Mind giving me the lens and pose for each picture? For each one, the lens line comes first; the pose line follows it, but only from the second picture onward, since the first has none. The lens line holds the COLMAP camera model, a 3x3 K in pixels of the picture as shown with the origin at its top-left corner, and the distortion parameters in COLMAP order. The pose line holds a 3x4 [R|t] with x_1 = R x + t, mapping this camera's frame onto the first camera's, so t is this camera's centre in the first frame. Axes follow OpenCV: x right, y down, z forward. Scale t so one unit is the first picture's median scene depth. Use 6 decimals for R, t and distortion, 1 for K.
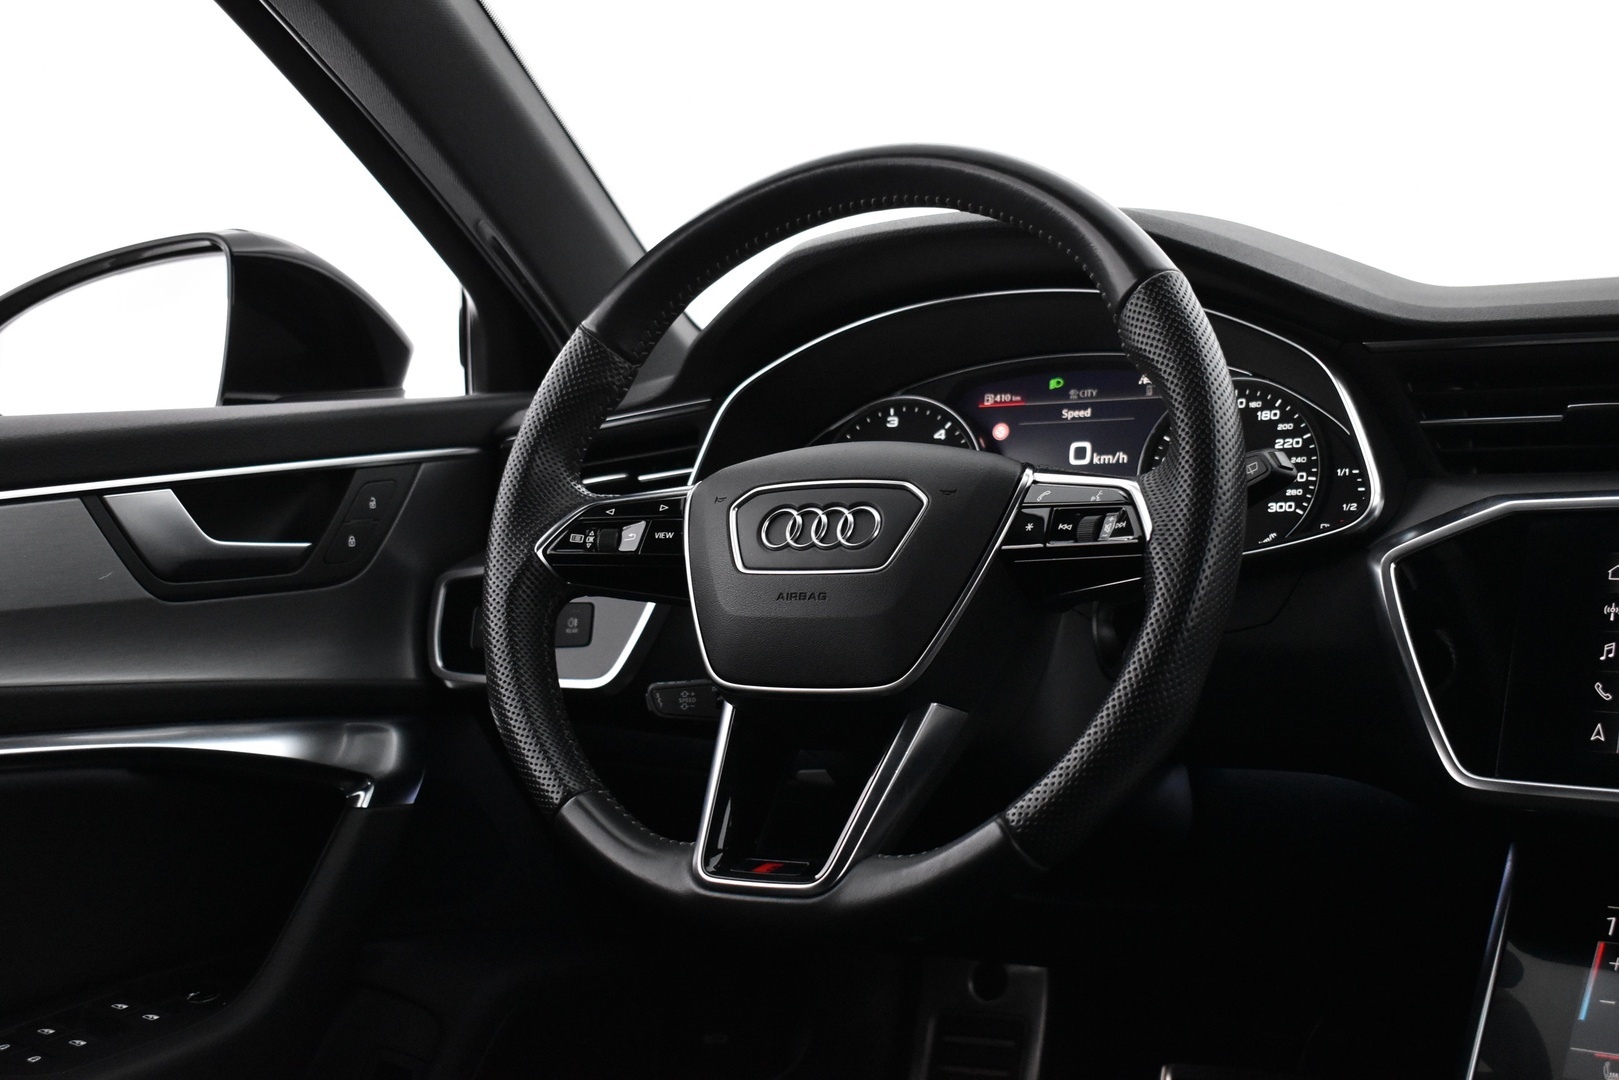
lens RADIAL K [[1996.1, 0, 809.5], [0, 1996.1, 540.0], [0, 0, 1]] dist [-0.078651, -0.003130]
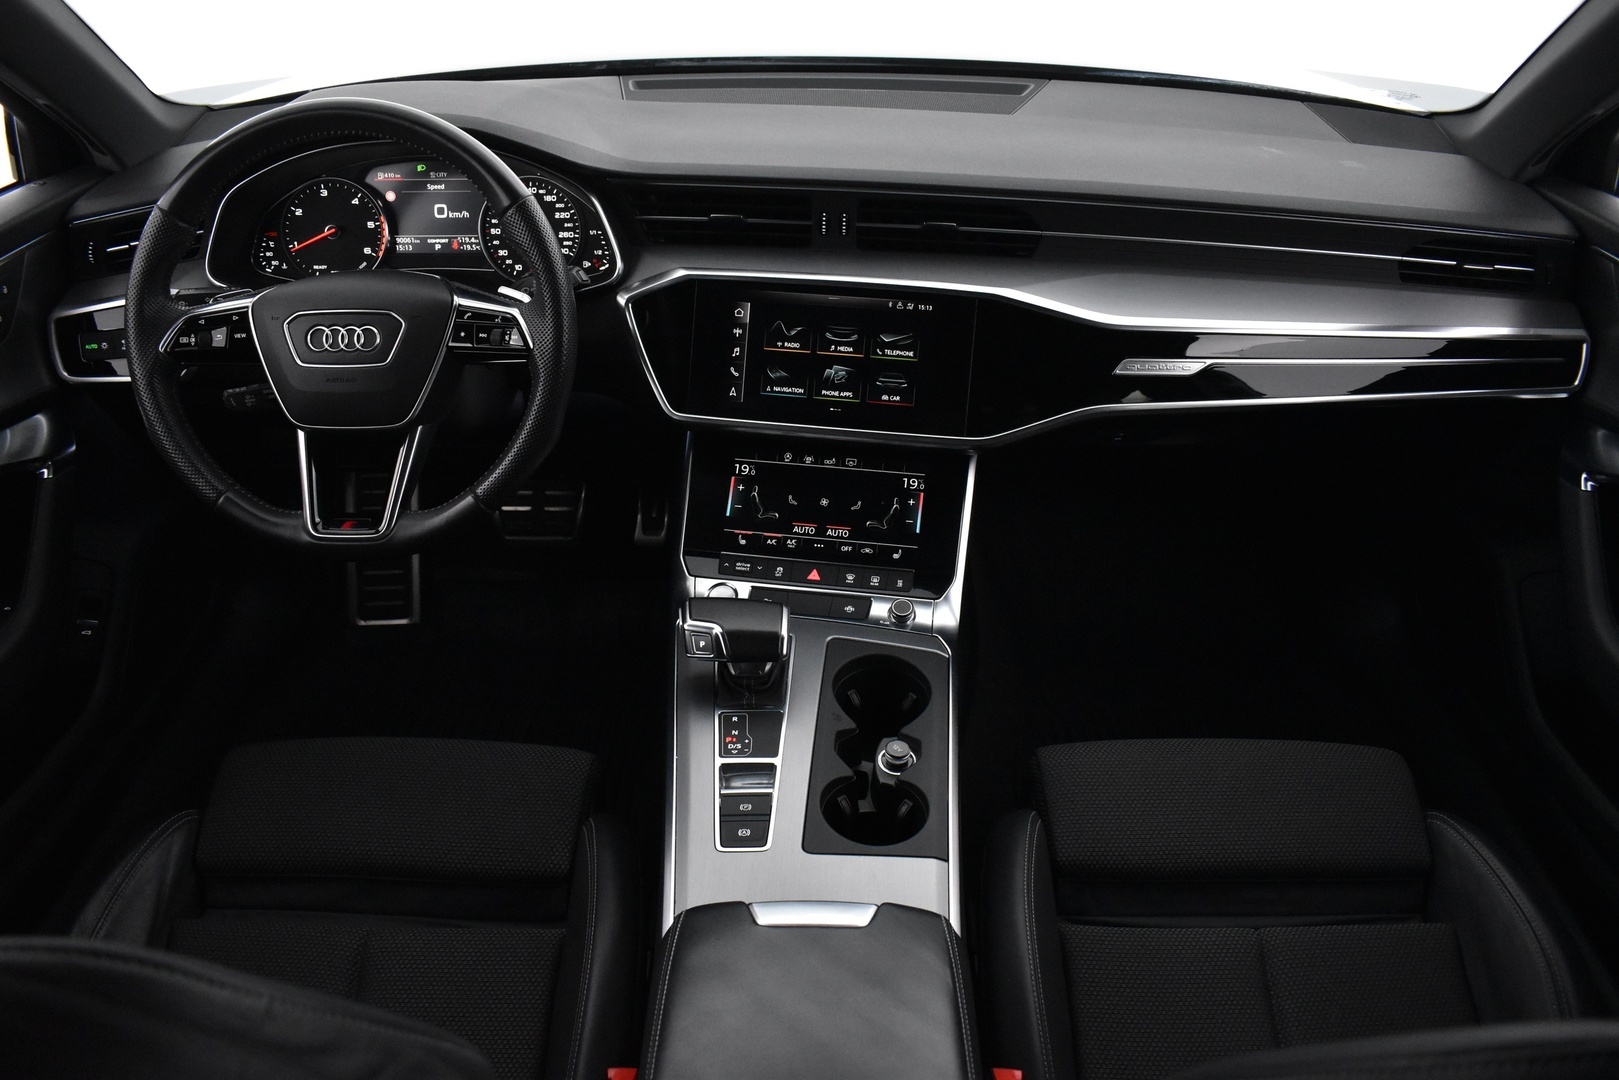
lens RADIAL K [[1252.0, 0, 809.5], [0, 1252.0, 540.0], [0, 0, 1]] dist [-0.105021, 0.005609]
pose [[0.865343, -0.202934, 0.458257, -0.164562], [-0.027760, 0.893544, 0.448117, -0.329341], [-0.500411, -0.400496, 0.767588, -0.137430]]
